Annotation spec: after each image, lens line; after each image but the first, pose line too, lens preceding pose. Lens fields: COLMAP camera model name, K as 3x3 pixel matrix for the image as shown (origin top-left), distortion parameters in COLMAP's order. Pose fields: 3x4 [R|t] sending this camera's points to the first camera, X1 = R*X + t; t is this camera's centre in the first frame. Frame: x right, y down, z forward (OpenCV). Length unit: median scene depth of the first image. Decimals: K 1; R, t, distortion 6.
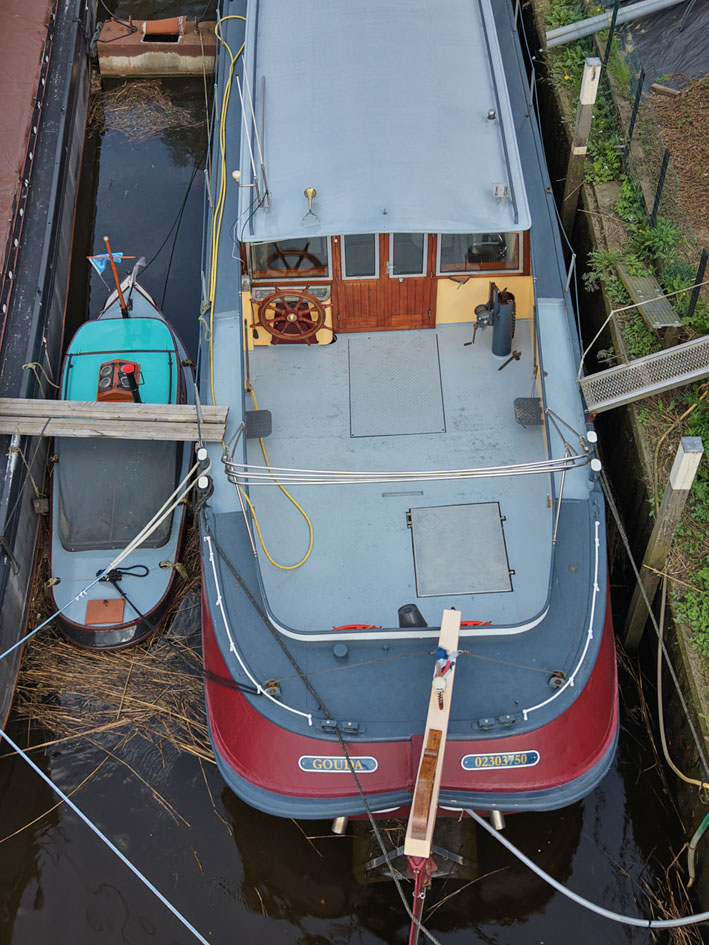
lens RADIAL K [[1143.7, 0, 352.5], [0, 1143.7, 467.4], [0, 0, 1]] dist [0.025239, 0.000000]
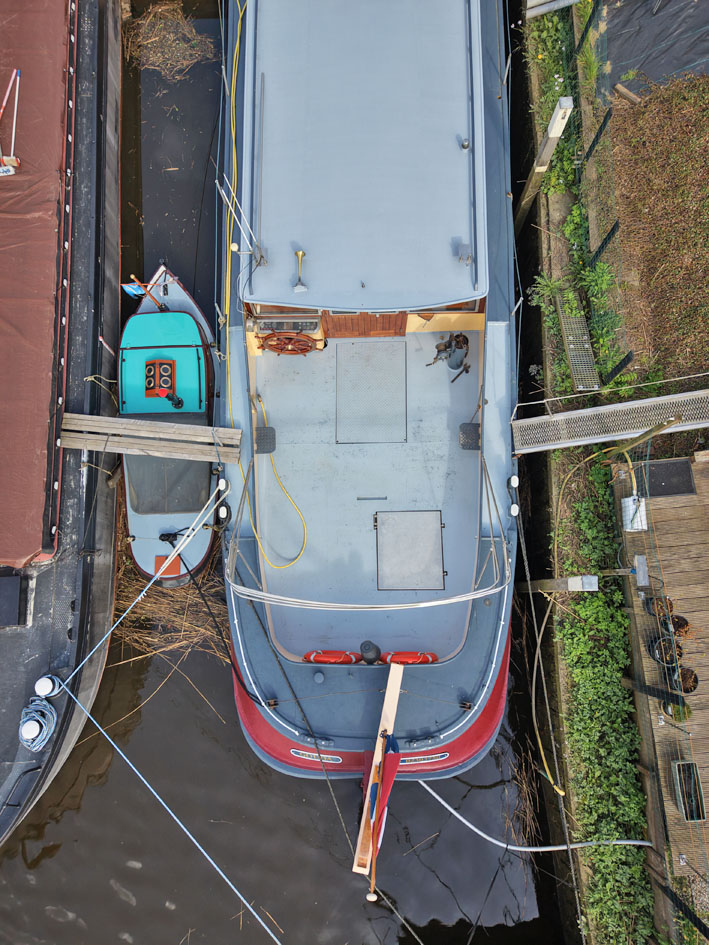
lens RADIAL K [[643.8, 0, 353.7], [0, 643.8, 476.2], [0, 0, 1]] dist [0.025506, -0.024230]
pose [[0.999703, 0.021050, -0.012307, 0.030891], [-0.012419, 0.873901, 0.485945, -0.375806], [0.020984, -0.485648, 0.873903, 0.334564]]
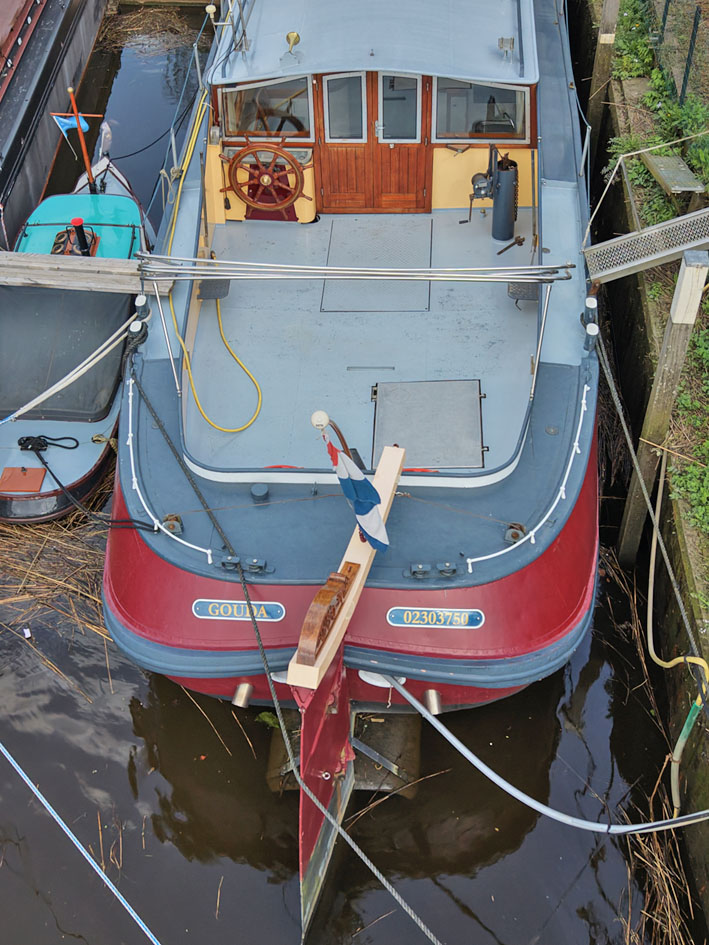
lens RADIAL K [[1143.7, 0, 357.5], [0, 1143.7, 474.9], [0, 0, 1]] dist [0.025239, 0.000000]
pose [[0.996571, 0.059882, -0.057093, 0.088155], [-0.064073, 0.995149, -0.074647, 0.169304], [0.052346, 0.078049, 0.995574, 0.141427]]
